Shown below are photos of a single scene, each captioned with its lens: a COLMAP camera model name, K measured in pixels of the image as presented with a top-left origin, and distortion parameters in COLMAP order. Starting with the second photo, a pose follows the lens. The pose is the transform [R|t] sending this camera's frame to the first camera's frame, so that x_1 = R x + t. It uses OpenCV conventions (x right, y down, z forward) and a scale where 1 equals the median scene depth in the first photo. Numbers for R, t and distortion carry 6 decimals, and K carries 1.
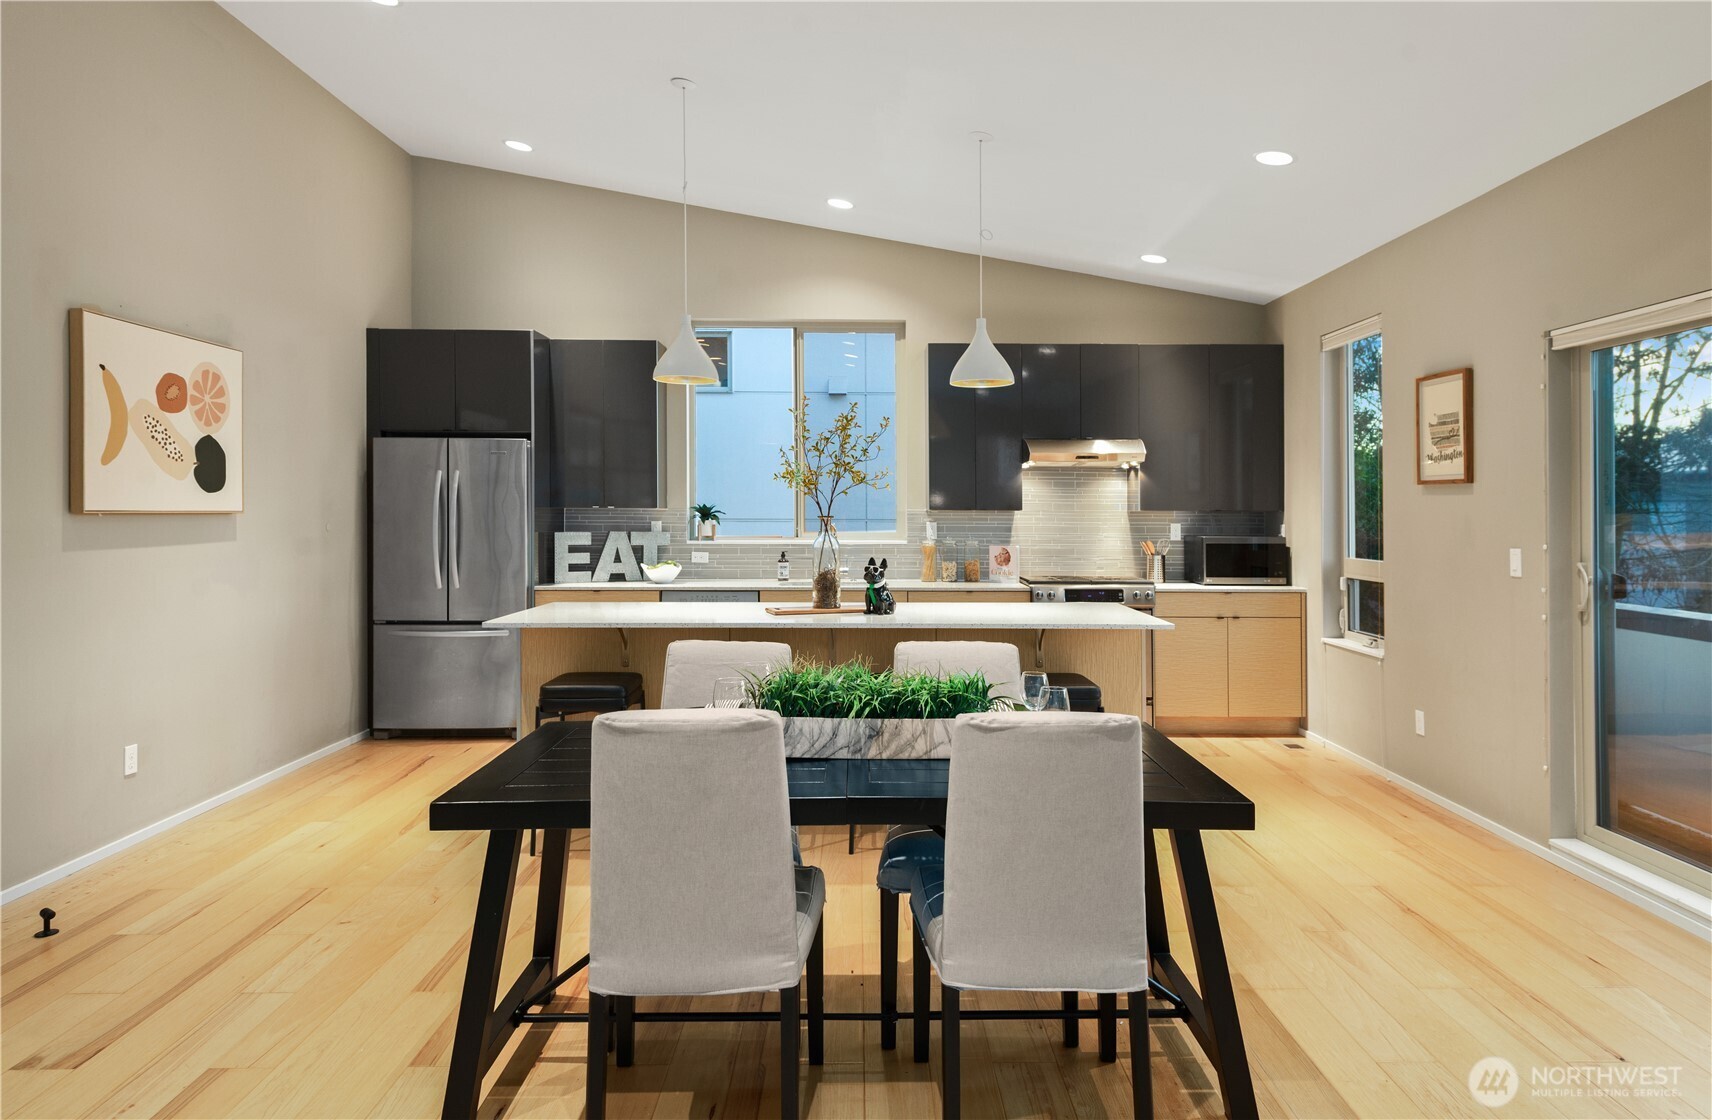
lens RADIAL K [[1071.4, 0, 882.6], [0, 1071.4, 522.0], [0, 0, 1]] dist [0.043809, -0.000846]
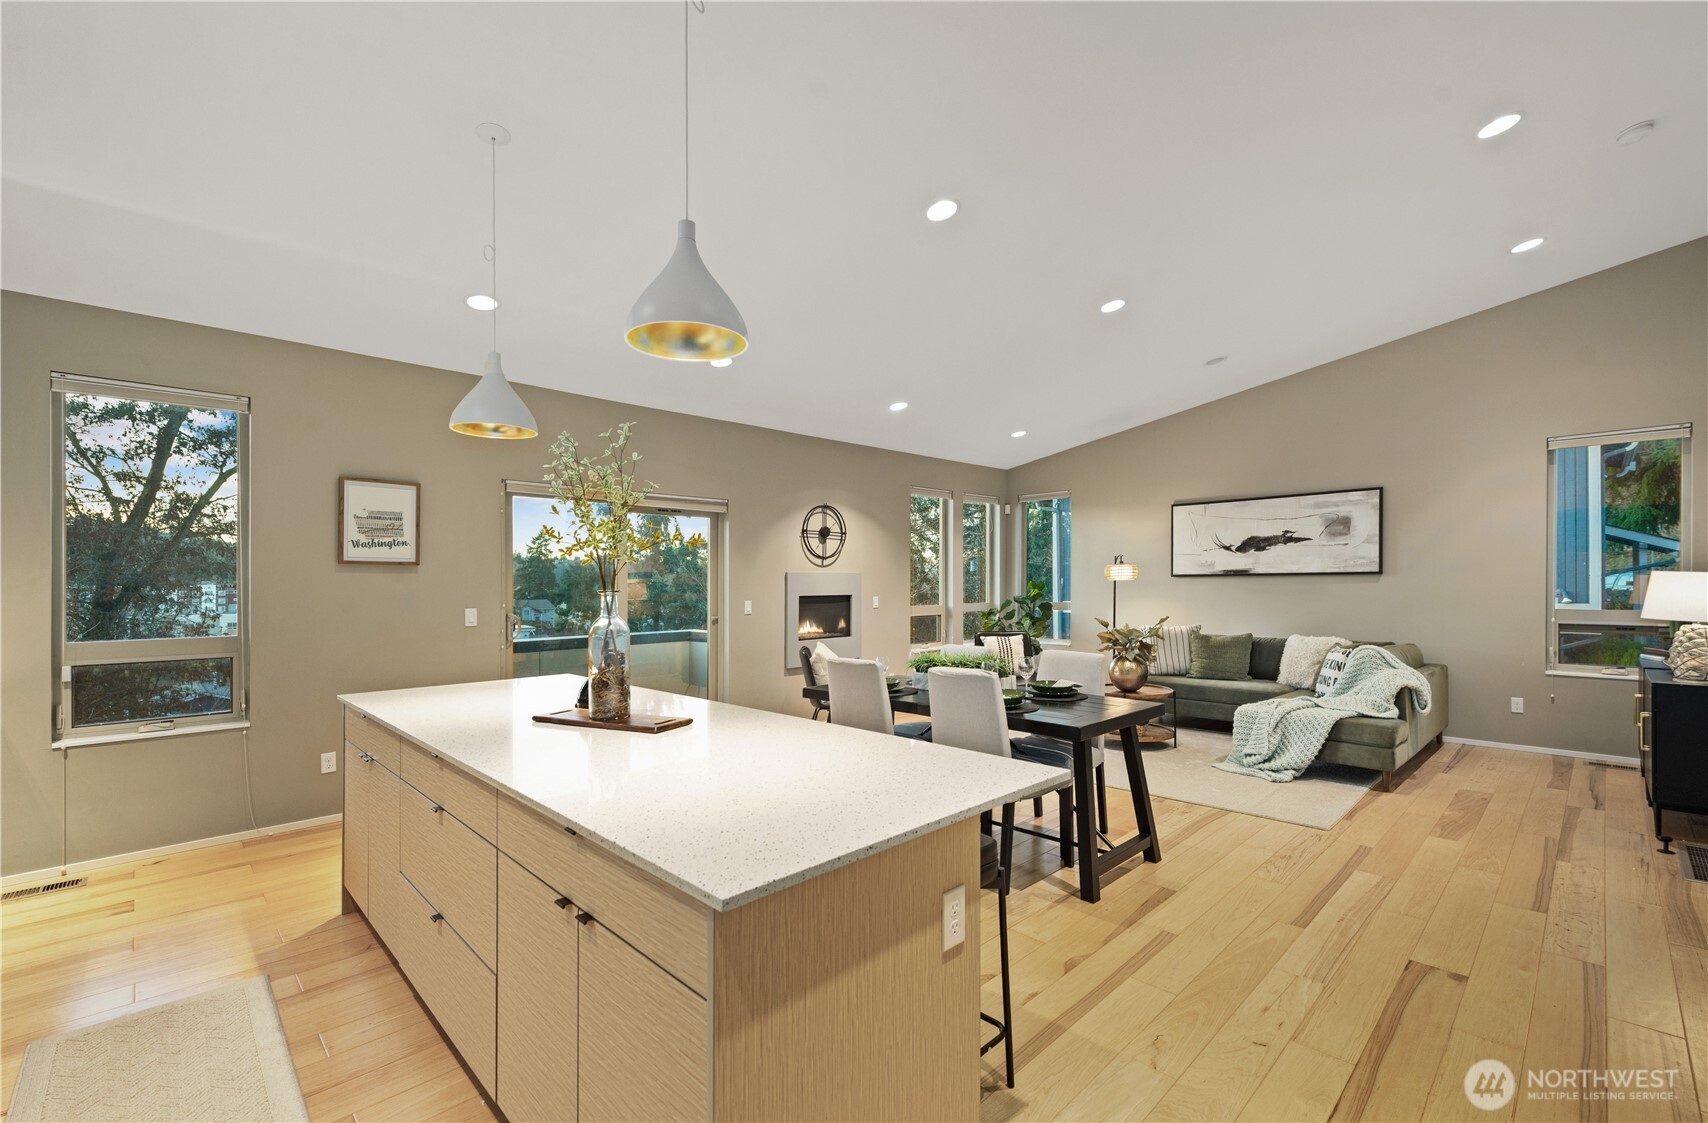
lens RADIAL K [[714.9, 0, 846.2], [0, 714.9, 594.8], [0, 0, 1]] dist [0.012762, -0.000757]
pose [[-0.674594, -0.007433, 0.738152, -0.373337], [0.015519, 0.999586, 0.024248, -0.008059], [-0.738026, 0.027813, -0.674199, 0.872960]]
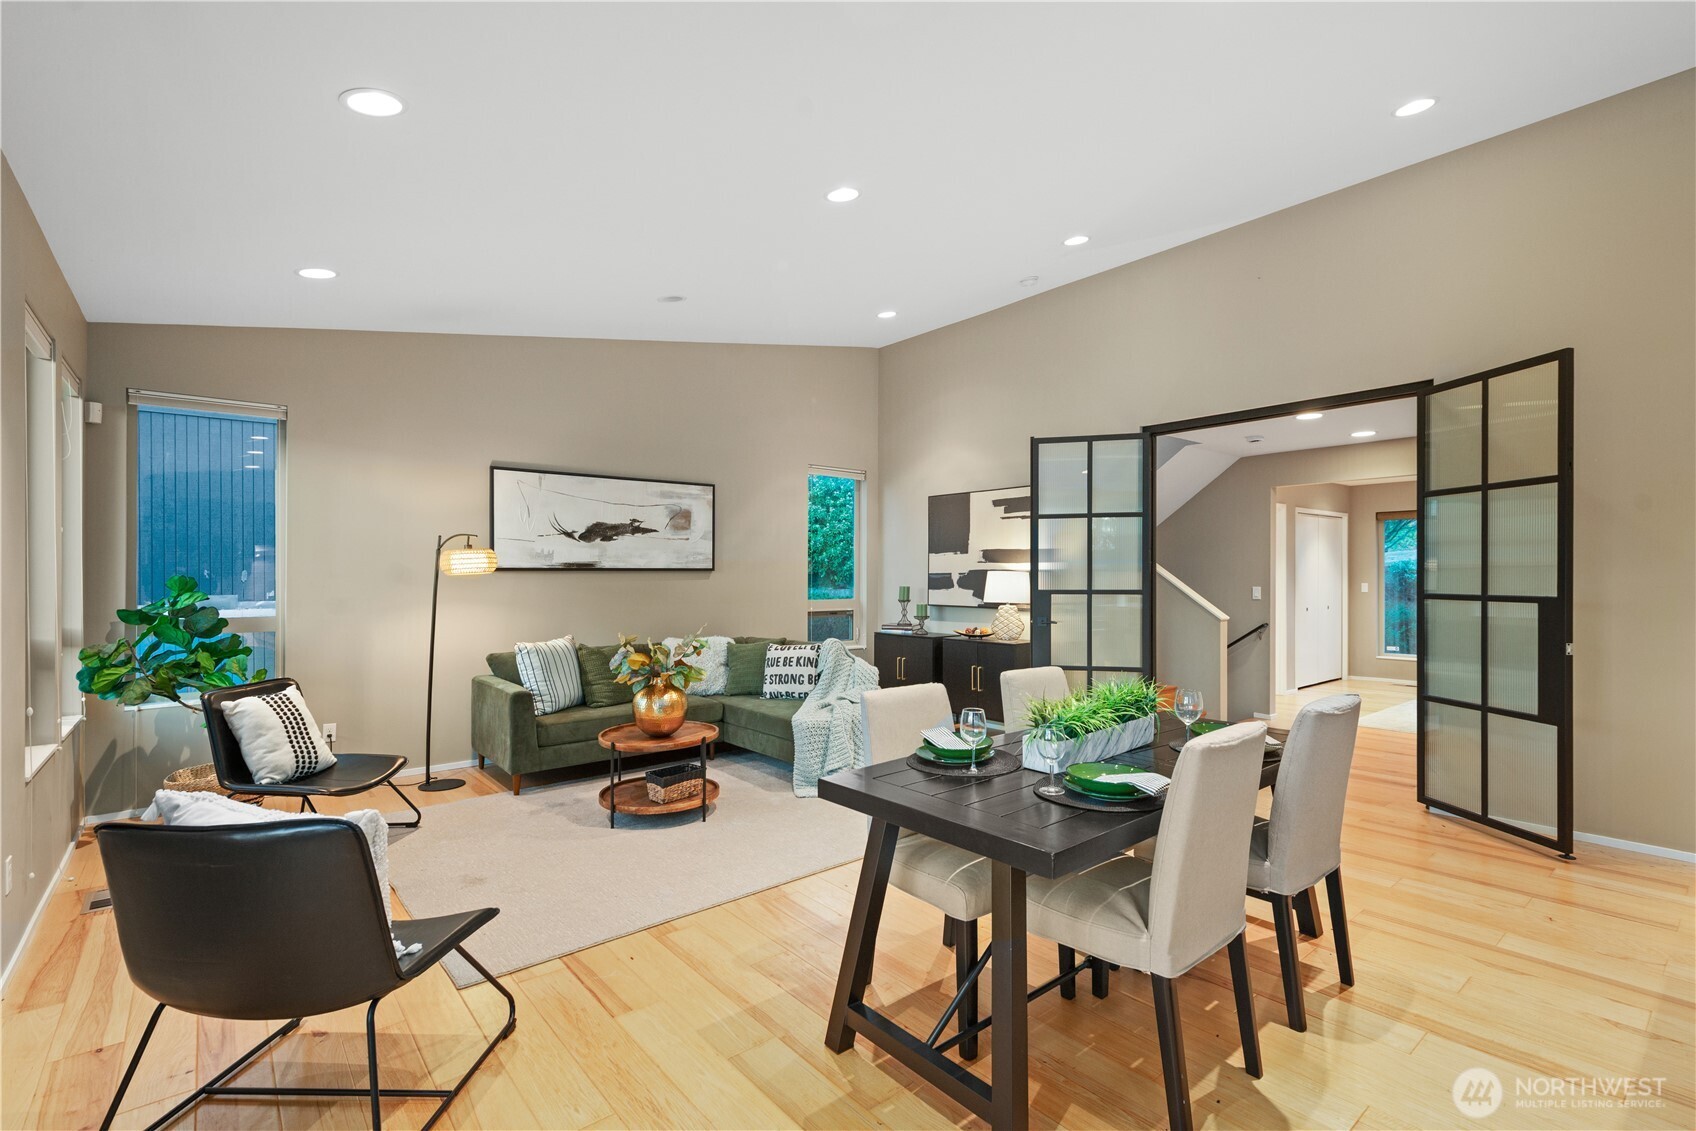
lens RADIAL K [[777.1, 0, 885.6], [0, 777.1, 568.9], [0, 0, 1]] dist [0.004185, -0.001582]
pose [[-0.773968, -0.006869, -0.633187, 0.322444], [-0.005953, 0.999976, -0.003572, -0.002183], [0.633197, 0.001004, -0.773990, 0.648786]]
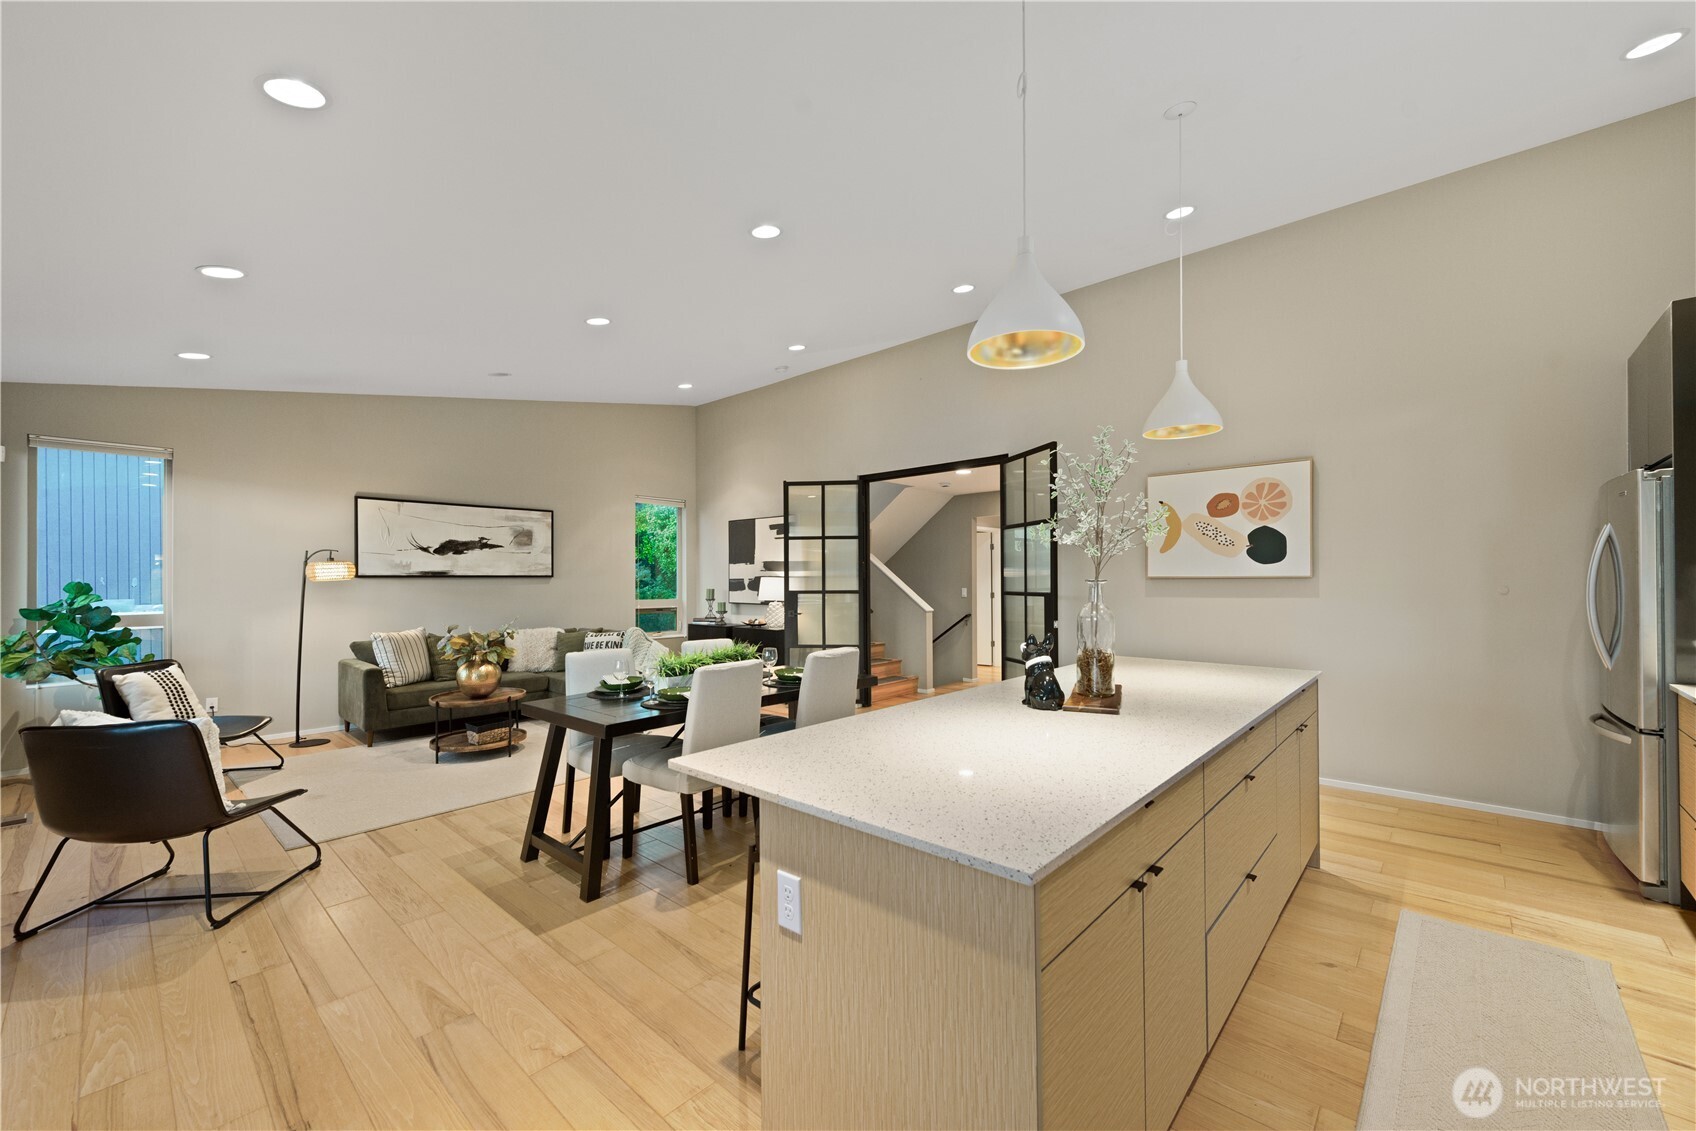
lens RADIAL K [[667.6, 0, 876.1], [0, 667.6, 576.1], [0, 0, 1]] dist [0.003998, -0.001479]
pose [[-0.679295, -0.004624, -0.733851, 0.310735], [-0.004310, 0.999988, -0.002311, -0.003859], [0.733853, 0.001594, -0.679307, 0.891358]]
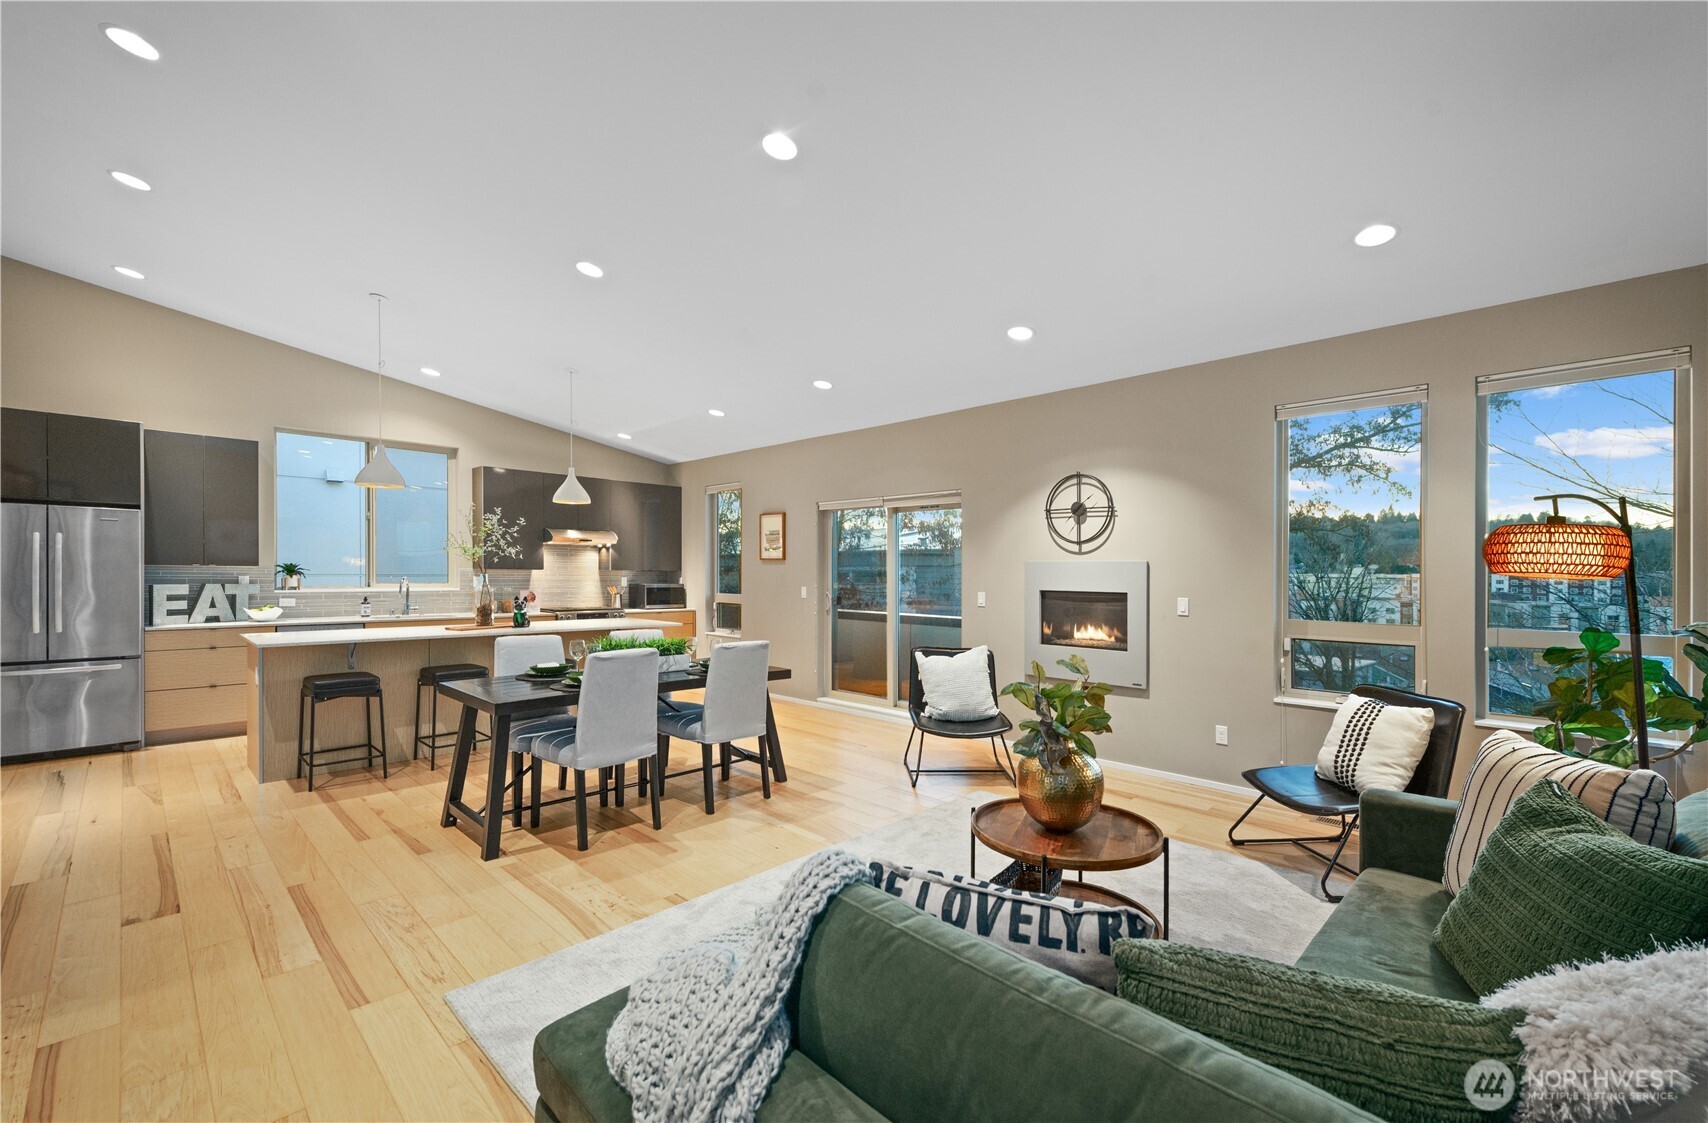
lens RADIAL K [[714.9, 0, 887.7], [0, 714.9, 579.2], [0, 0, 1]] dist [0.012762, -0.000757]
pose [[0.705307, -0.002977, 0.708895, -0.301789], [0.000848, 0.999994, 0.003355, 0.001095], [-0.708901, -0.001765, 0.705306, -0.200438]]
